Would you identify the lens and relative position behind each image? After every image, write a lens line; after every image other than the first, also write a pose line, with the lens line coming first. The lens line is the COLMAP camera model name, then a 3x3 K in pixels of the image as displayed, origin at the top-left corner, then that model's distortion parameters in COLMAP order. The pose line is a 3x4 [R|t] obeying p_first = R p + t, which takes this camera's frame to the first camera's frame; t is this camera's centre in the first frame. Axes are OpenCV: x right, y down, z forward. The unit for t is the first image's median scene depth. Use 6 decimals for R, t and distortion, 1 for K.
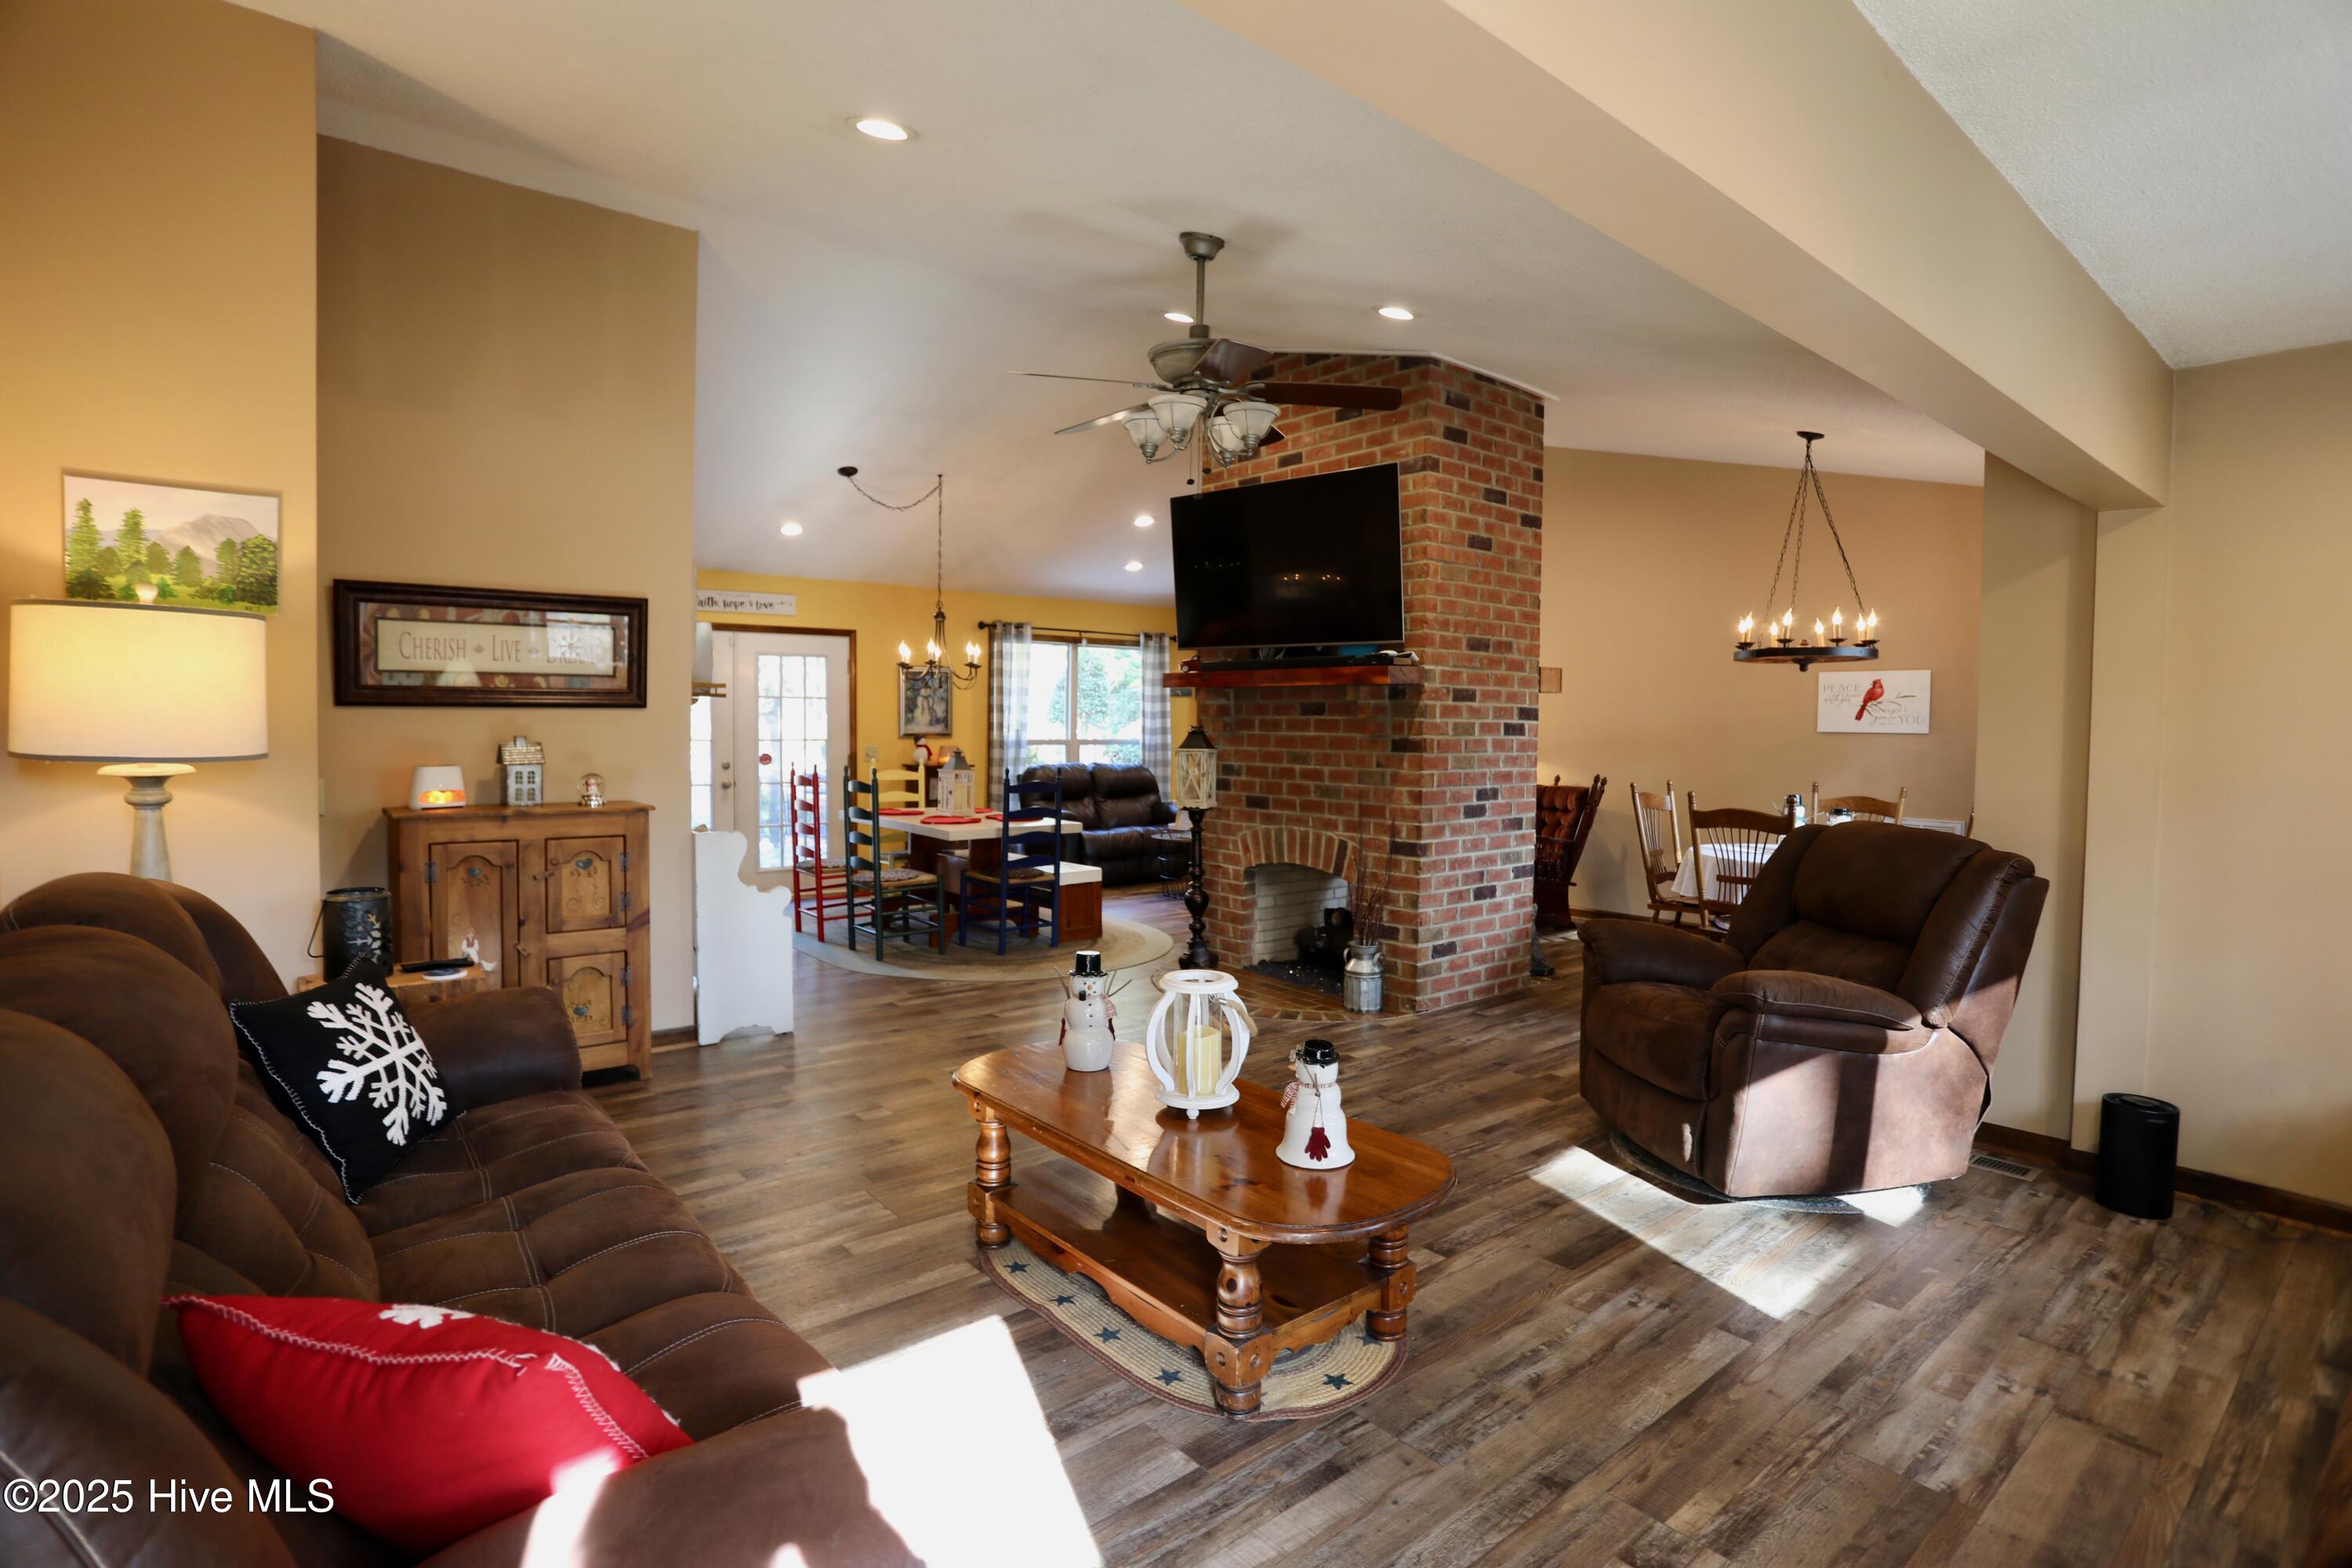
lens RADIAL K [[1141.8, 0, 1168.8], [0, 1141.8, 767.7], [0, 0, 1]] dist [-0.076668, 0.034576]
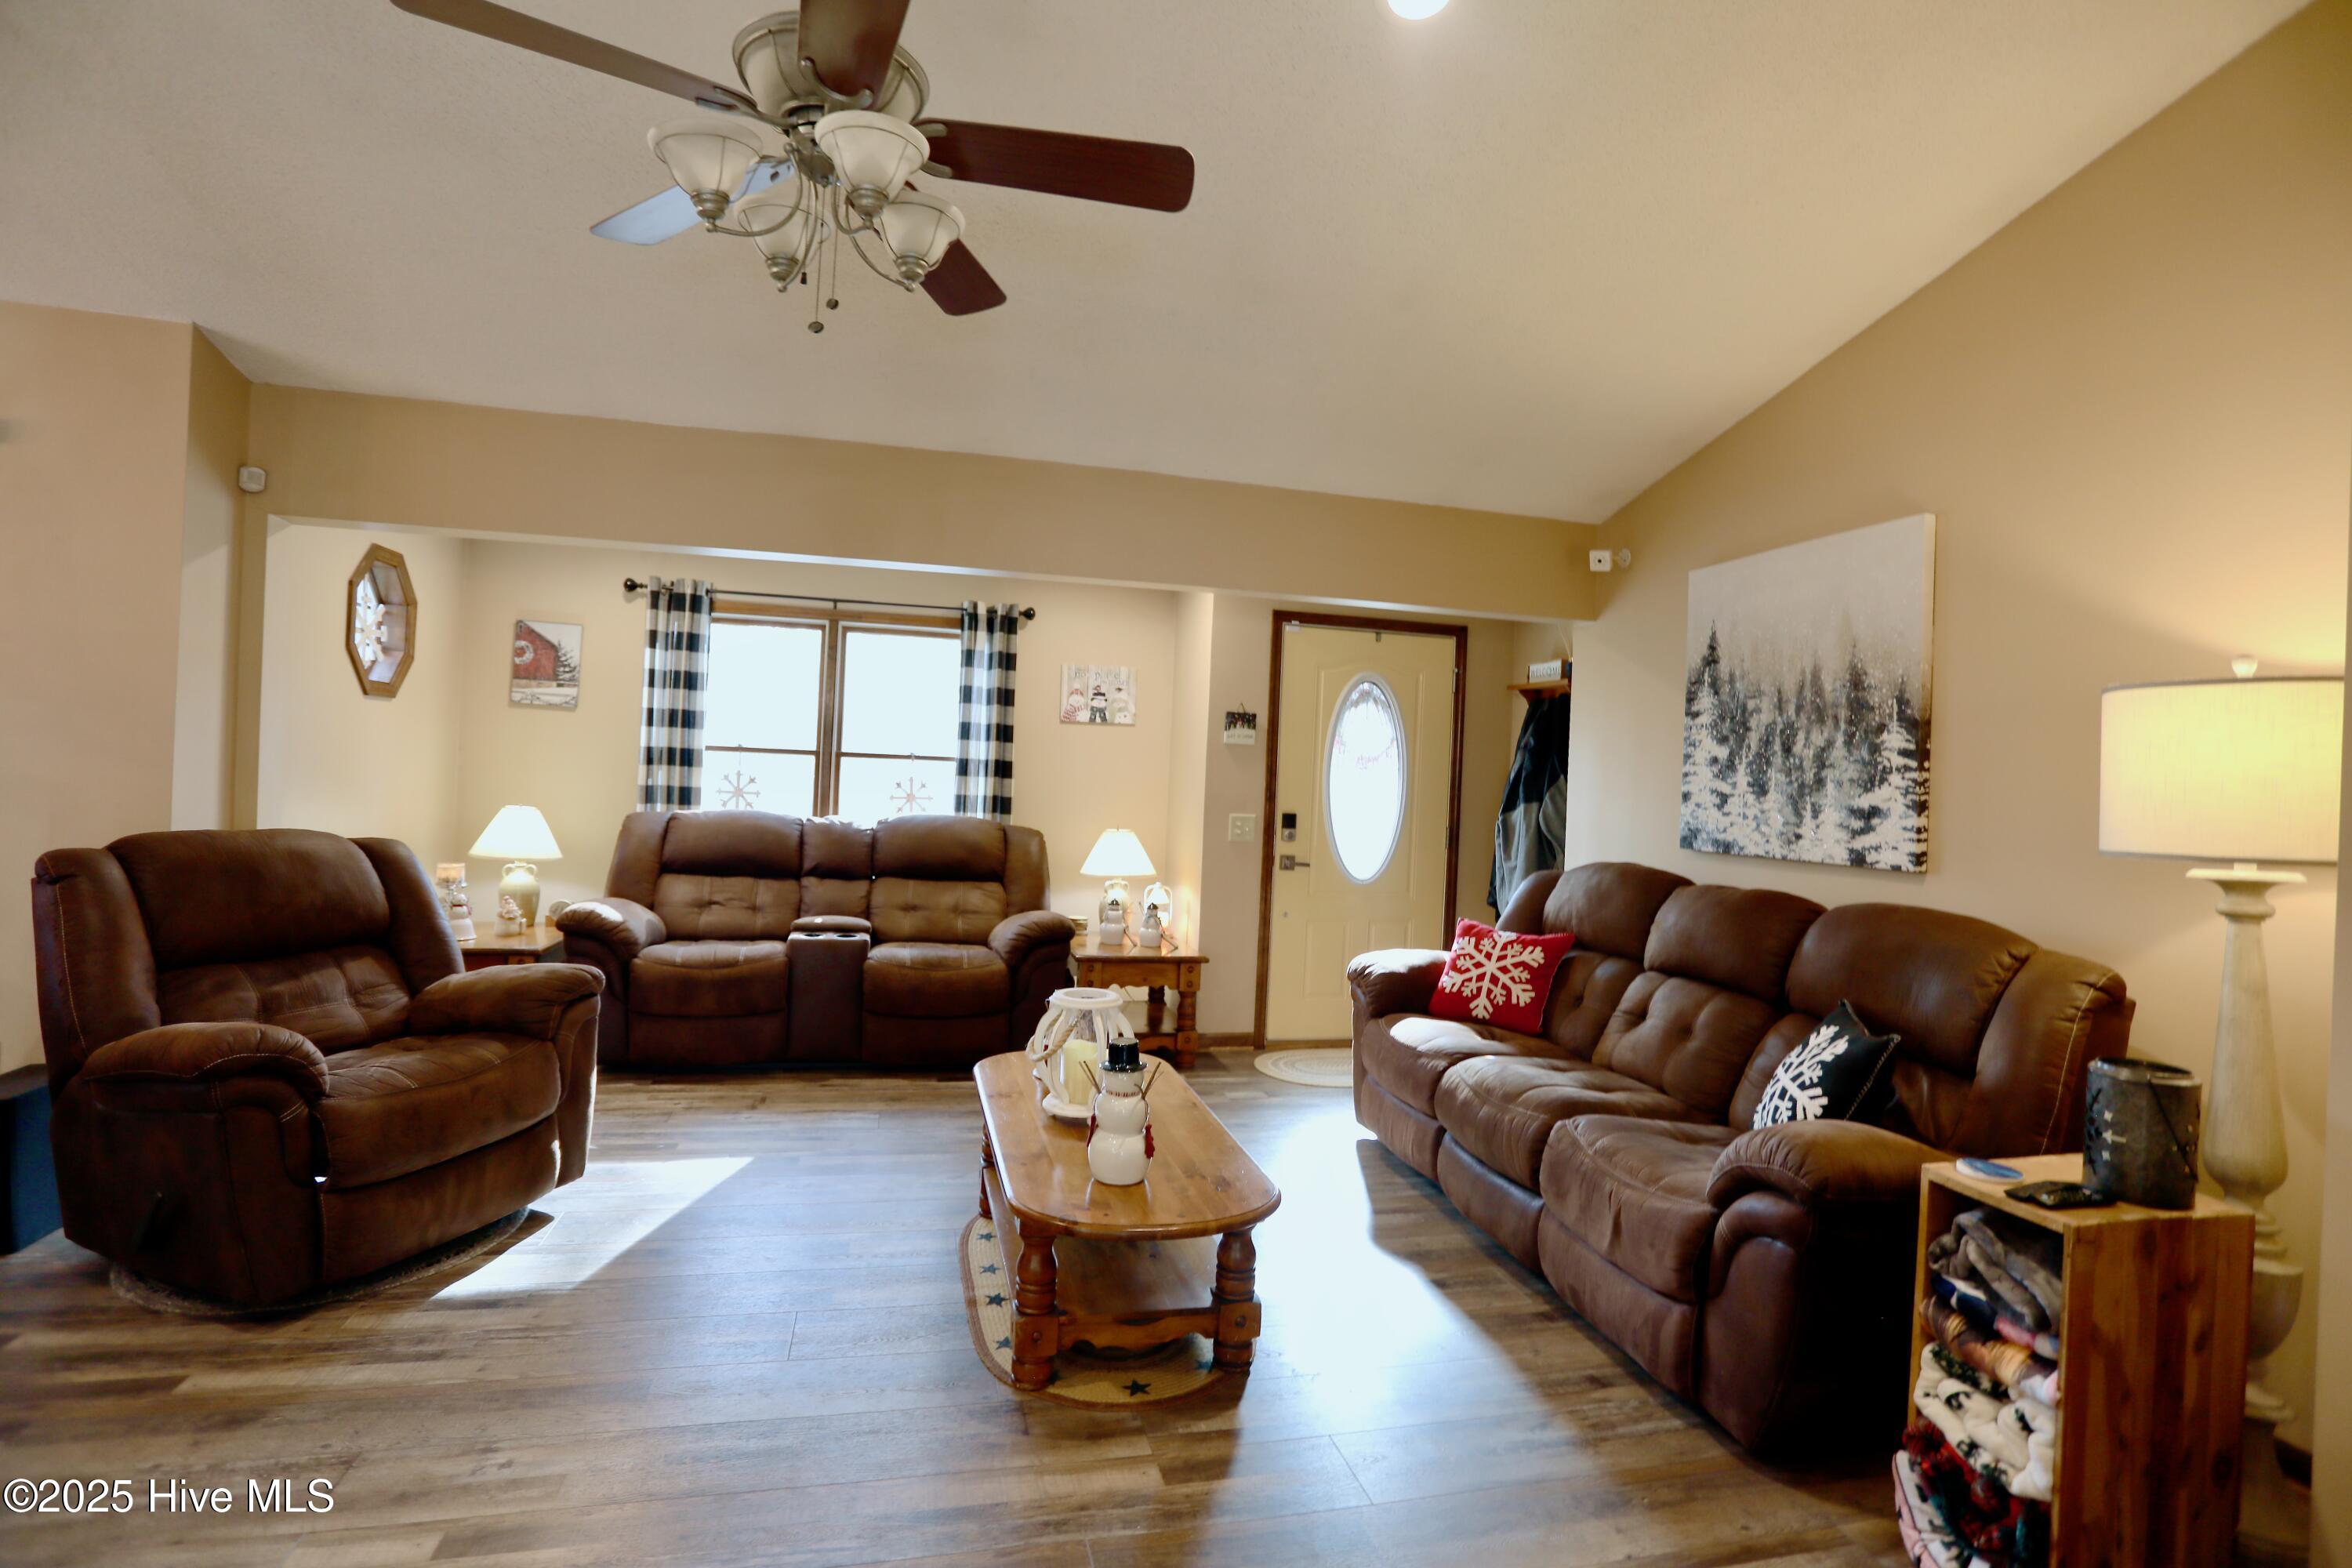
lens RADIAL K [[1141.8, 0, 1168.8], [0, 1141.8, 767.7], [0, 0, 1]] dist [-0.076668, 0.034576]
pose [[-0.903715, -0.048572, 0.425370, -0.219928], [-0.034924, 0.998596, 0.039830, -0.034195], [-0.426708, 0.021140, -0.904143, 0.861827]]
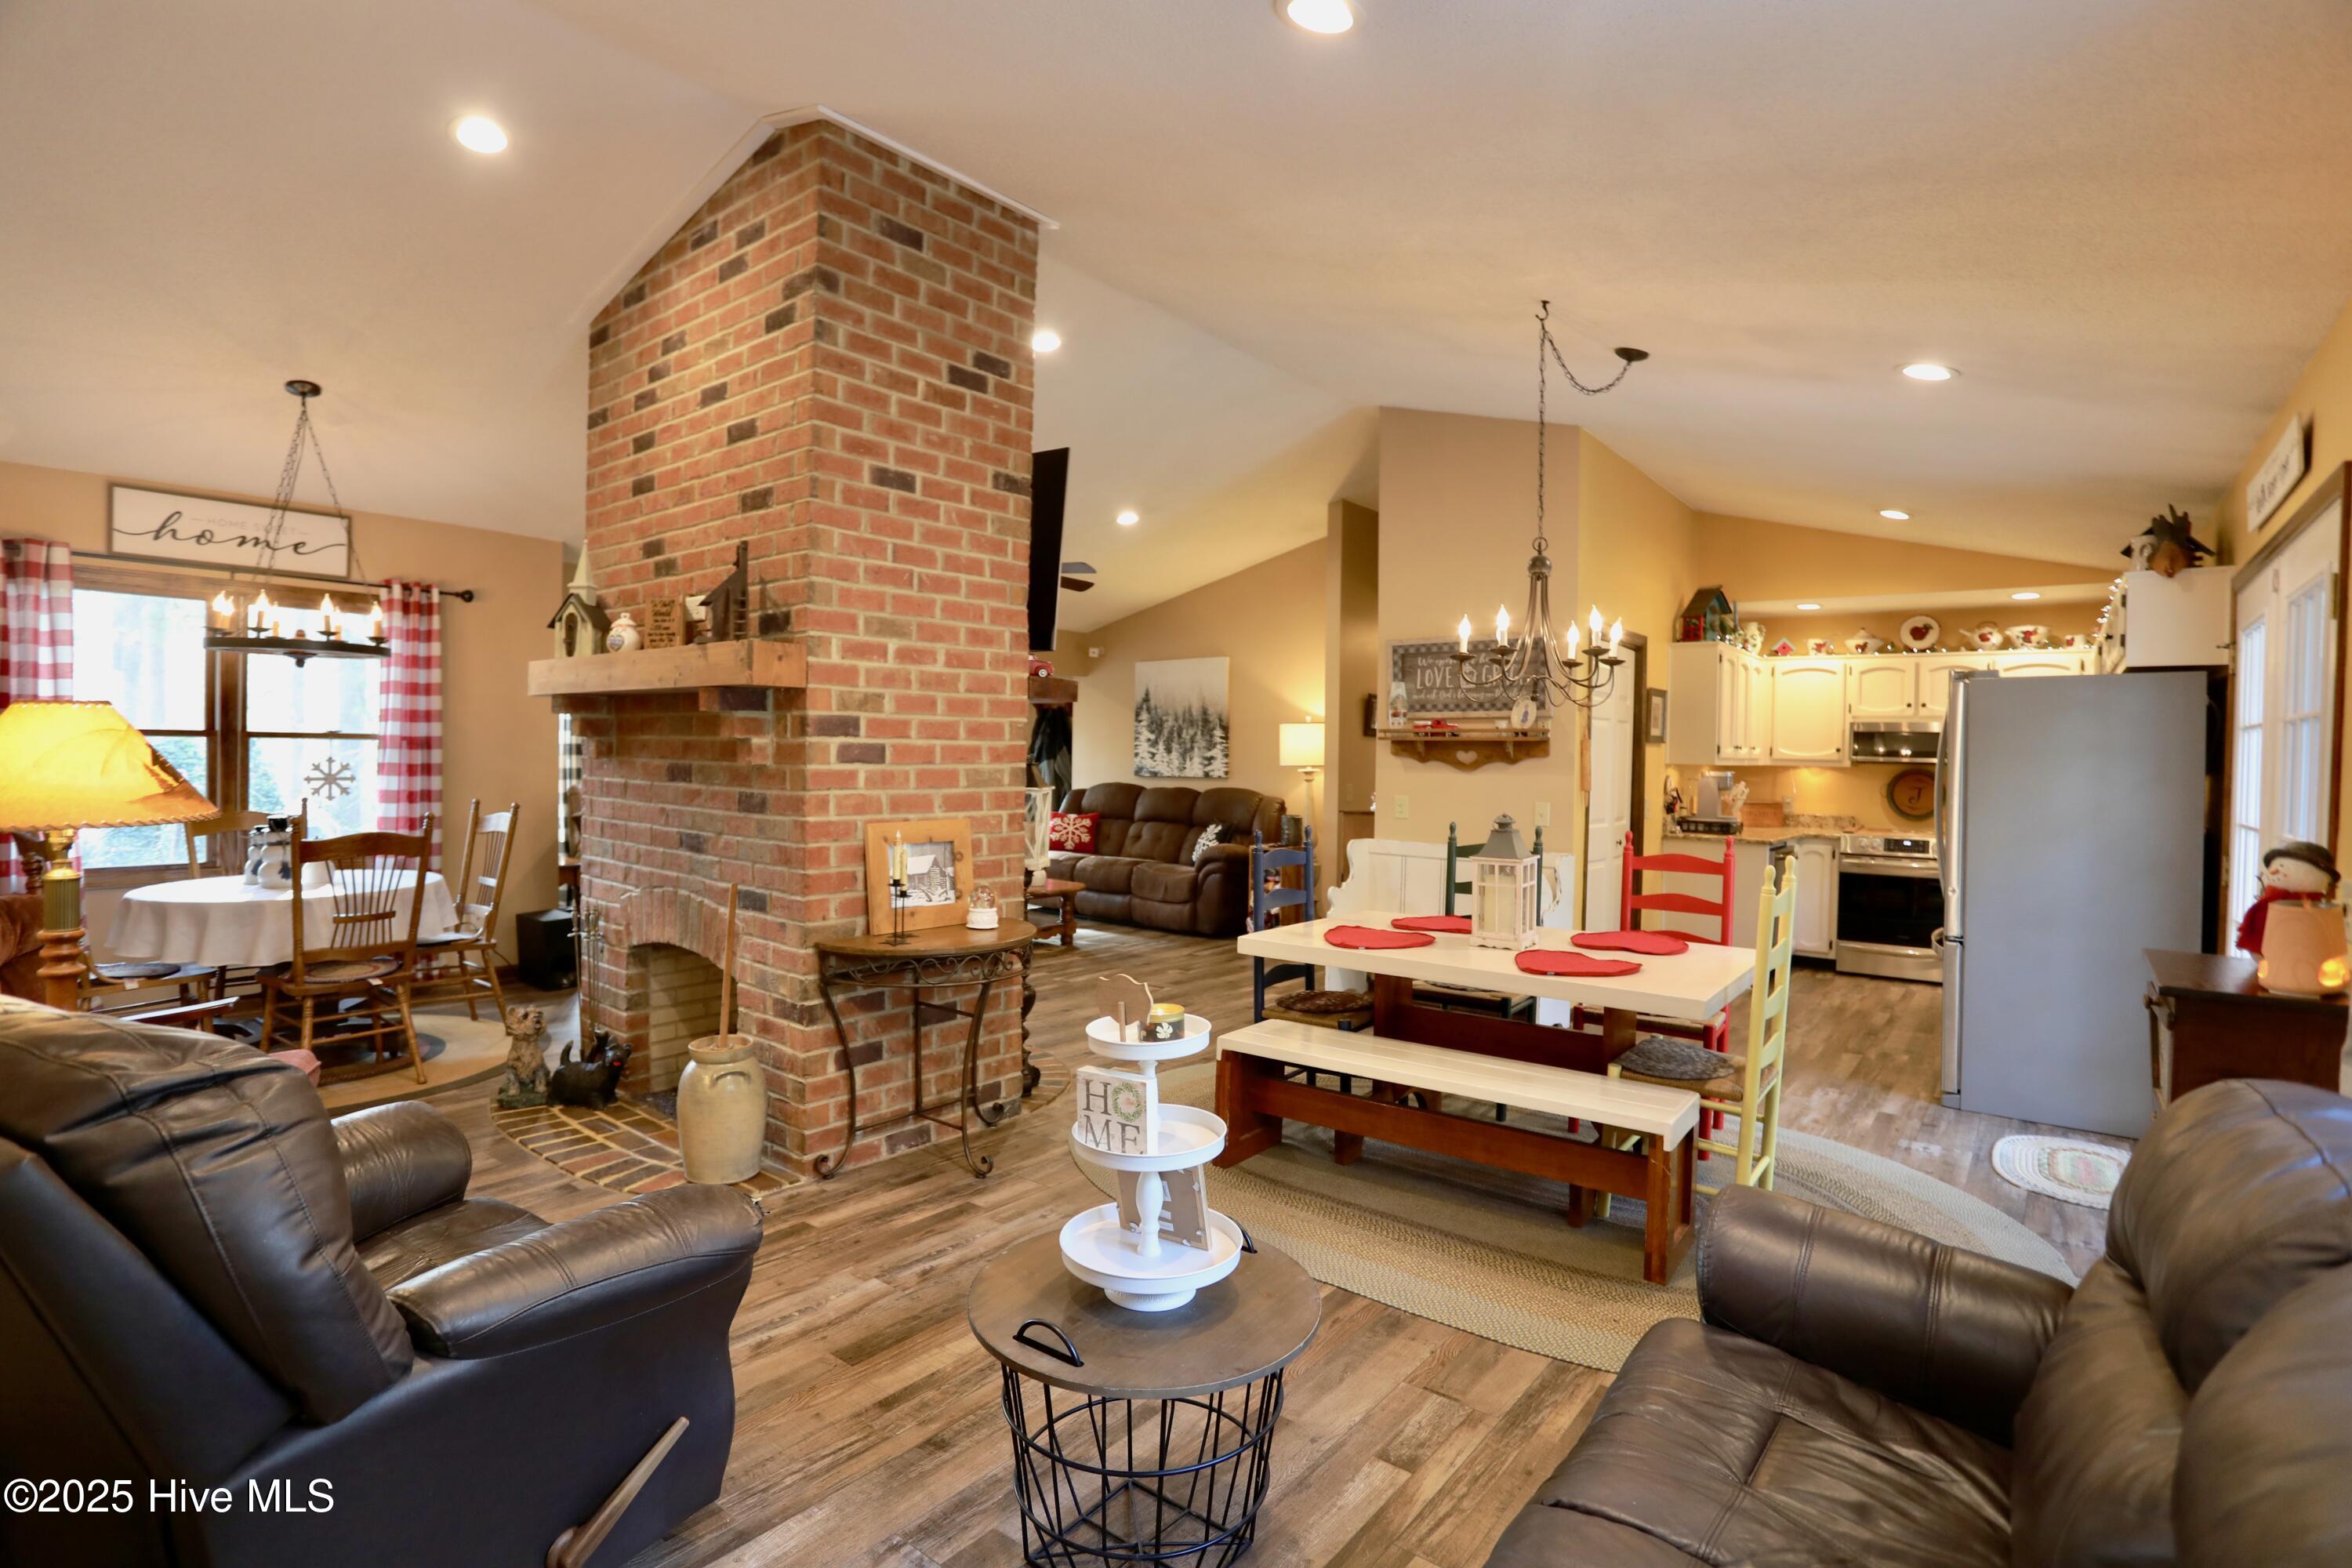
lens RADIAL K [[1141.8, 0, 1168.8], [0, 1141.8, 767.7], [0, 0, 1]] dist [-0.076668, 0.034576]
pose [[-0.975853, -0.023851, -0.217120, 0.099413], [-0.035404, 0.998148, 0.049476, -0.065960], [0.215538, 0.055969, -0.974890, 1.758655]]
